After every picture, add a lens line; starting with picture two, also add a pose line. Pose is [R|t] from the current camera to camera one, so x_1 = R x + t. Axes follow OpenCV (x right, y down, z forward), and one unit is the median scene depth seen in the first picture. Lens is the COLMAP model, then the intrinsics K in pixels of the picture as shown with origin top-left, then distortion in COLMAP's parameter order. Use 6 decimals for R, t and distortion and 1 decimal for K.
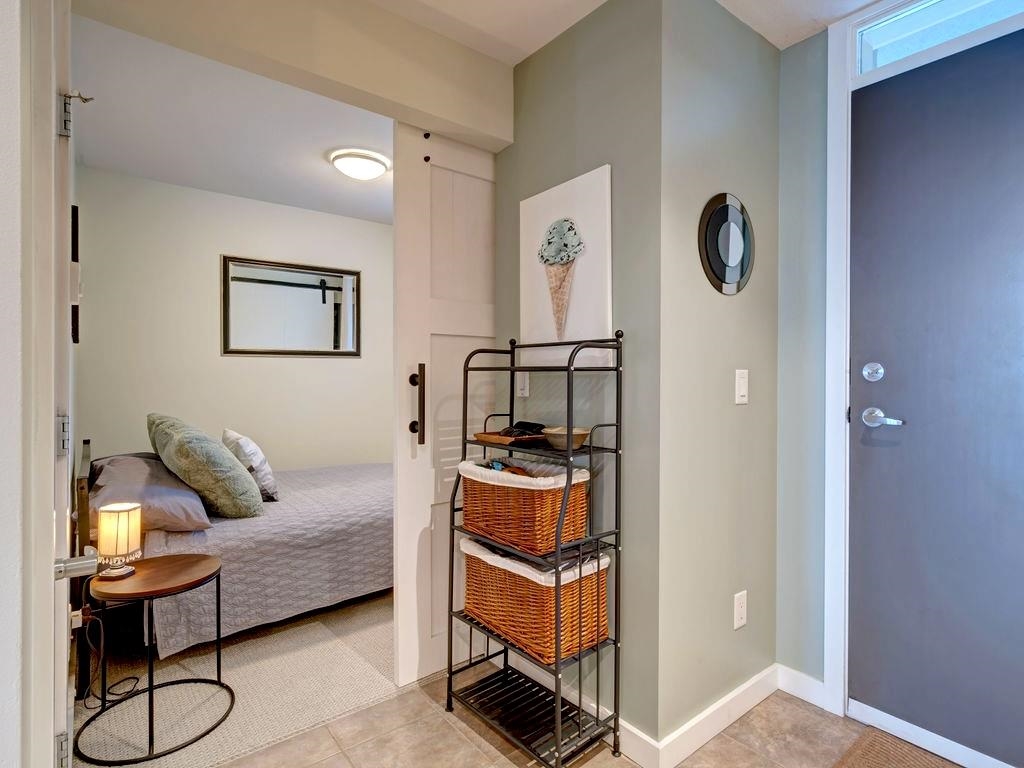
lens RADIAL K [[538.2, 0, 507.1], [0, 538.2, 382.9], [0, 0, 1]] dist [0.006450, 0.000266]
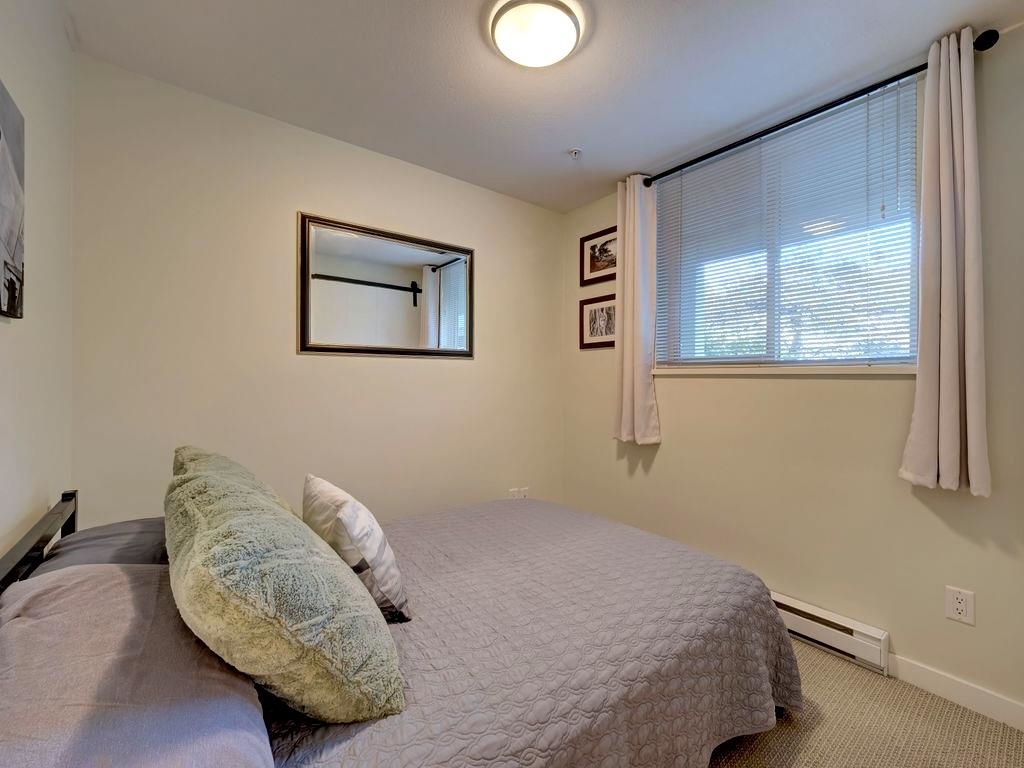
lens RADIAL K [[408.0, 0, 517.8], [0, 408.0, 378.6], [0, 0, 1]] dist [-0.005080, 0.000031]
pose [[0.999535, 0.001280, 0.030460, -0.329712], [-0.000842, 0.999896, -0.014375, -0.013607], [-0.030475, 0.014343, 0.999433, 0.587186]]
